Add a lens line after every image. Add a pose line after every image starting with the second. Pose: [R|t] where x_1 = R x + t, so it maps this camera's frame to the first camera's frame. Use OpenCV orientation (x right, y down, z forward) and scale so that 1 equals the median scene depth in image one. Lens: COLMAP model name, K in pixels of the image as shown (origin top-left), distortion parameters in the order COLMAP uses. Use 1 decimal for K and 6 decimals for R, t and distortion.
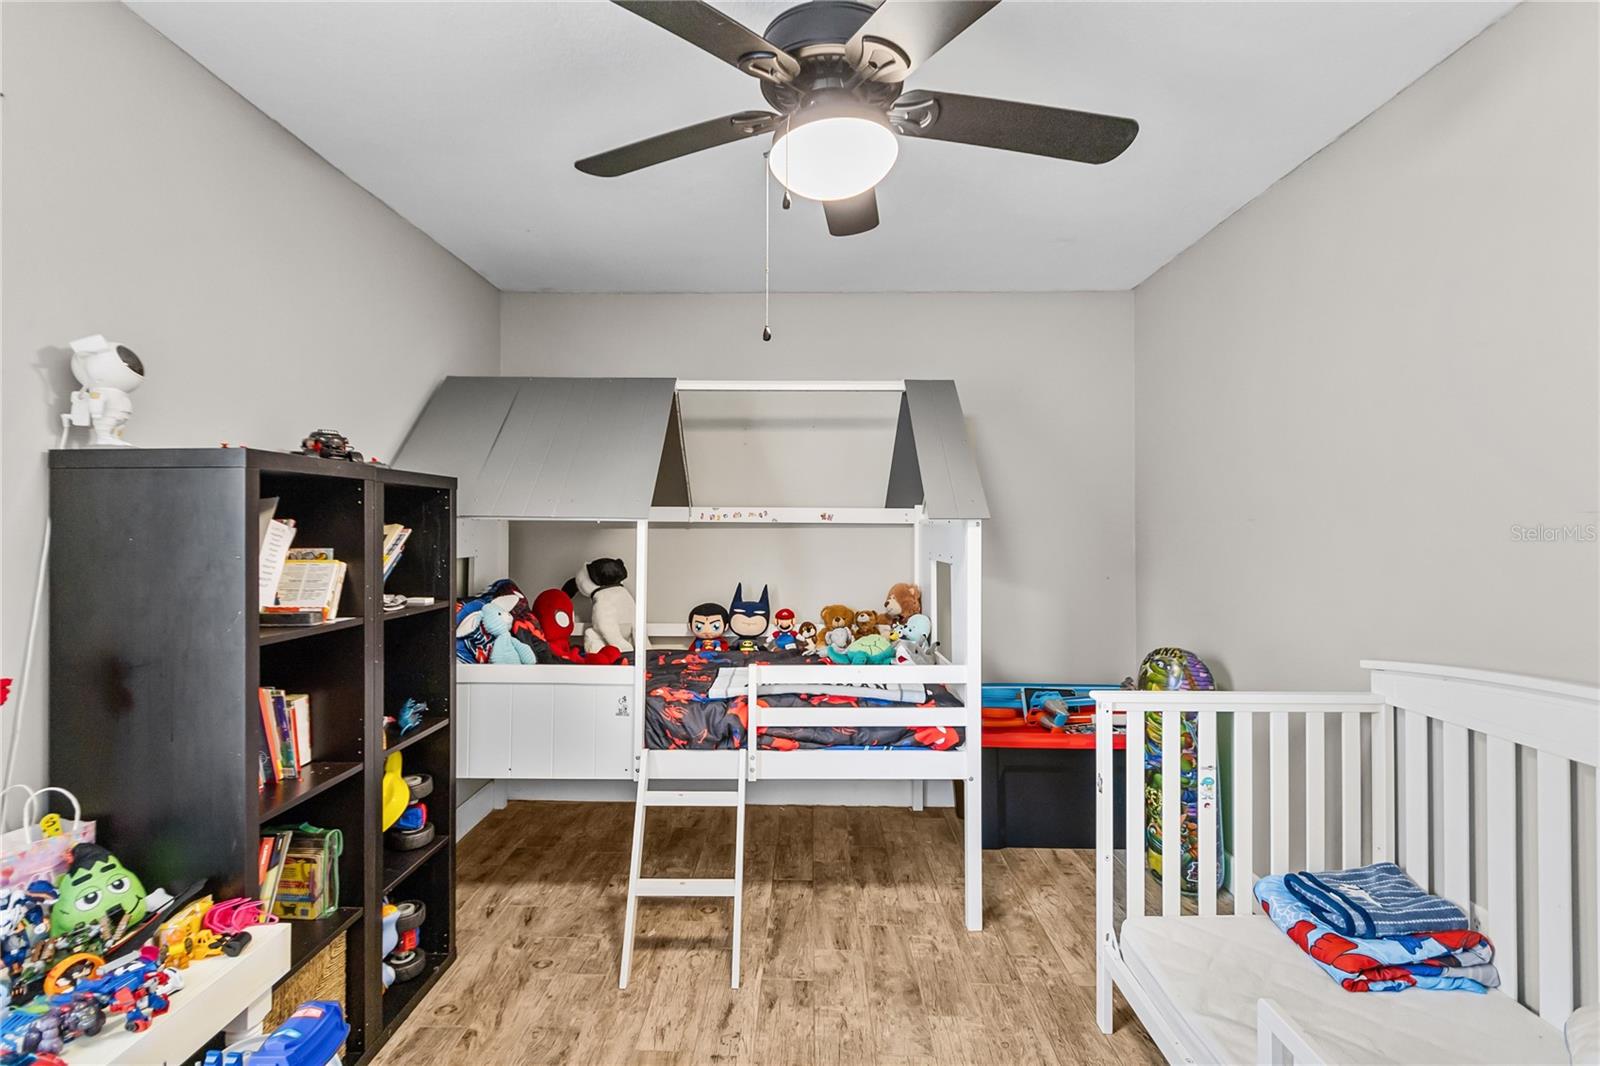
lens RADIAL K [[738.7, 0, 799.6], [0, 738.7, 525.6], [0, 0, 1]] dist [0.004669, 0.000432]
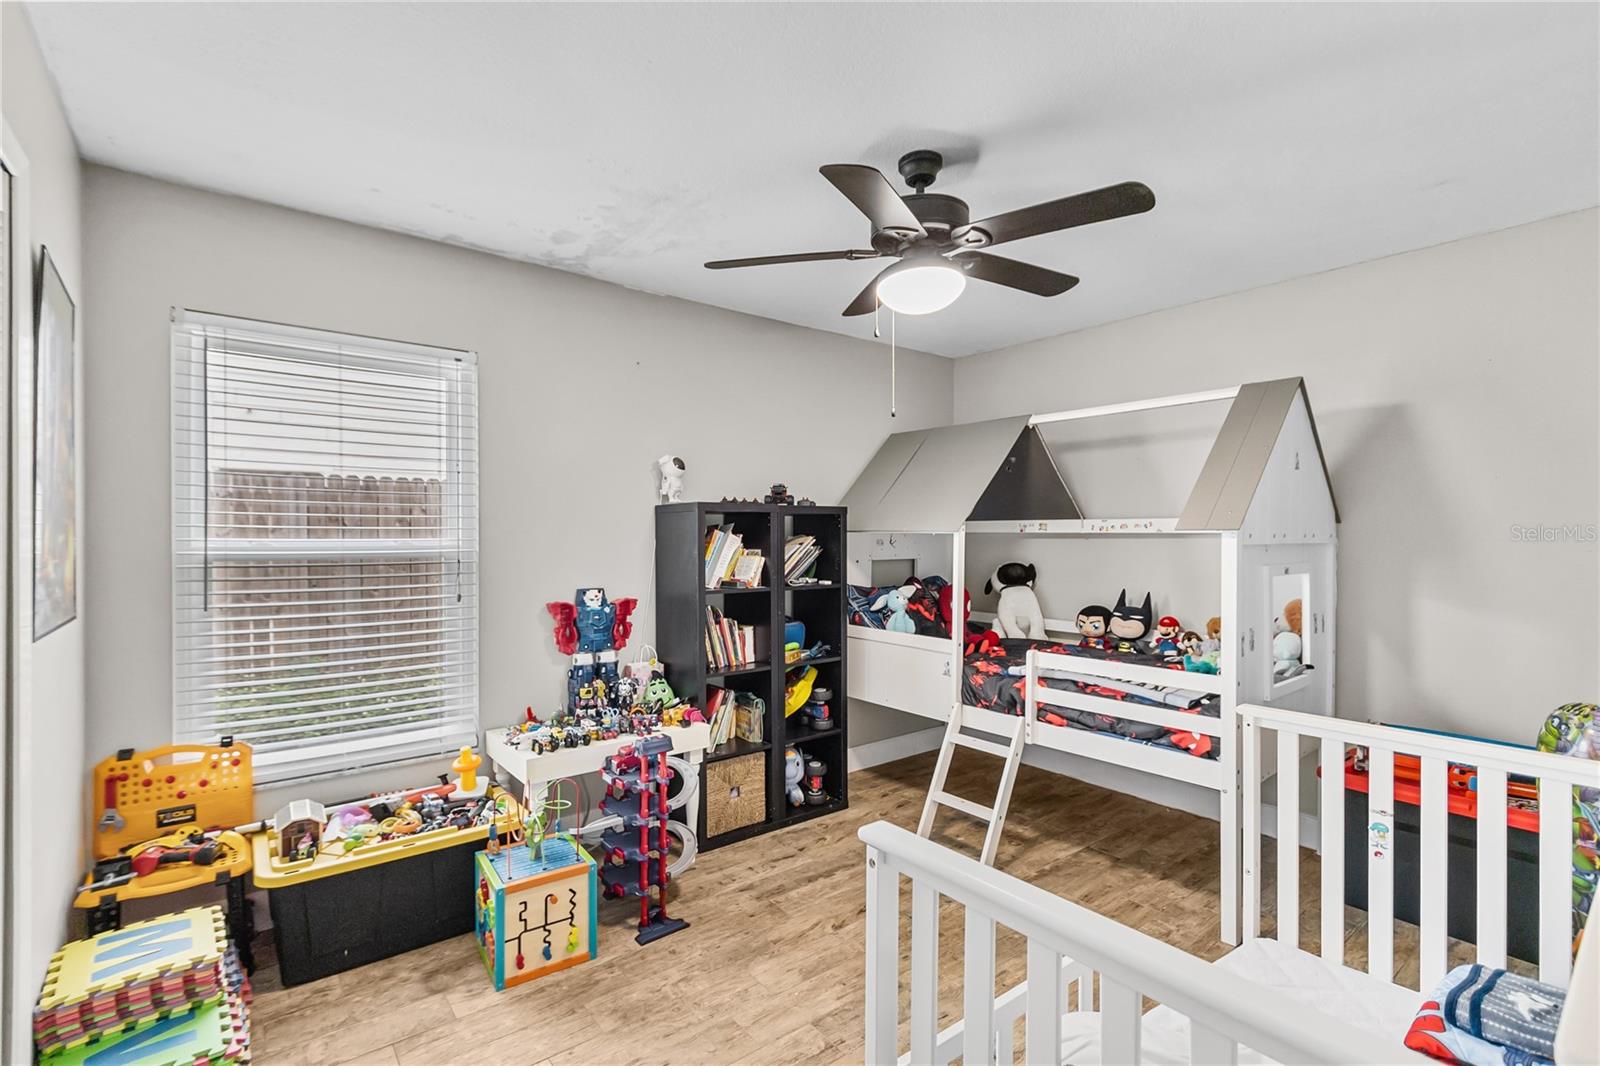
lens RADIAL K [[725.7, 0, 780.3], [0, 725.7, 538.2], [0, 0, 1]] dist [0.002013, 0.000397]
pose [[0.619476, 0.000516, -0.785015, 0.624281], [0.003266, 0.999989, 0.003234, -0.002715], [0.785009, -0.004567, 0.619468, -0.073298]]
